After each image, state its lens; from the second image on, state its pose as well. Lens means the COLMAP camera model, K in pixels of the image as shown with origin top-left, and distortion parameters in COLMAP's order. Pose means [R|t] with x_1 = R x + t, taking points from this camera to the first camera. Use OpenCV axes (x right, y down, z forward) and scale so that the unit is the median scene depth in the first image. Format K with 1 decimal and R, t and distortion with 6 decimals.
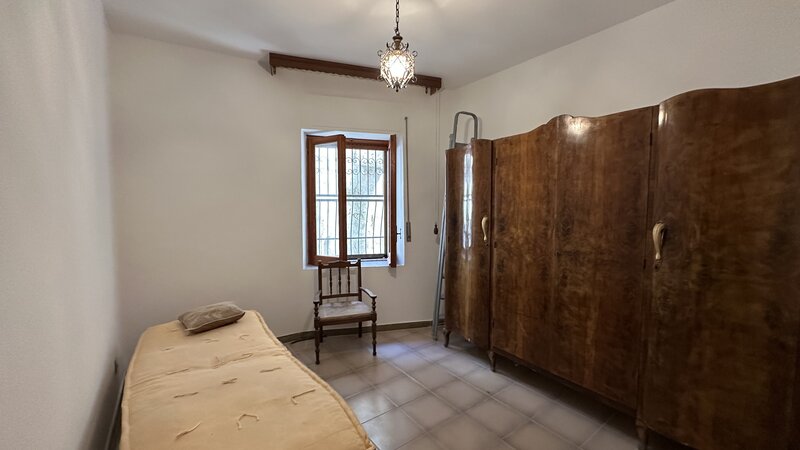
lens RADIAL K [[318.6, 0, 396.5], [0, 318.6, 235.7], [0, 0, 1]] dist [-0.000702, 0.000020]
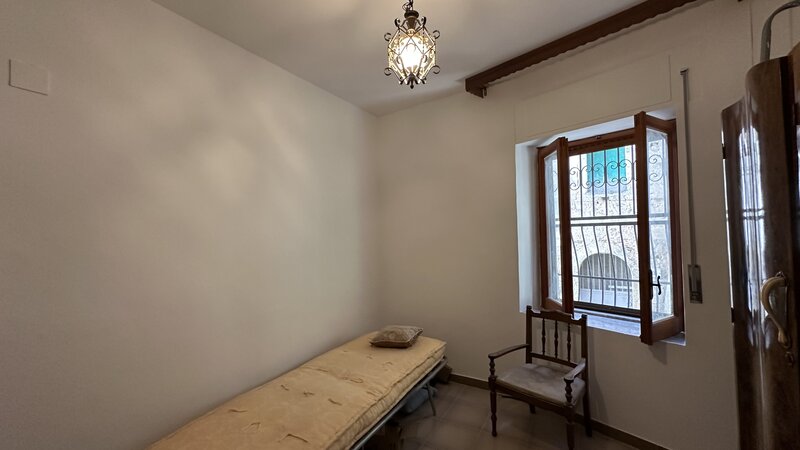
lens RADIAL K [[324.1, 0, 400.0], [0, 324.1, 225.0], [0, 0, 1]] dist [-0.002237, -0.000091]
pose [[0.436572, -0.035135, -0.898983, 0.339508], [-0.059813, 0.995893, -0.067969, -0.042864], [0.897679, 0.083444, 0.432677, 0.363392]]
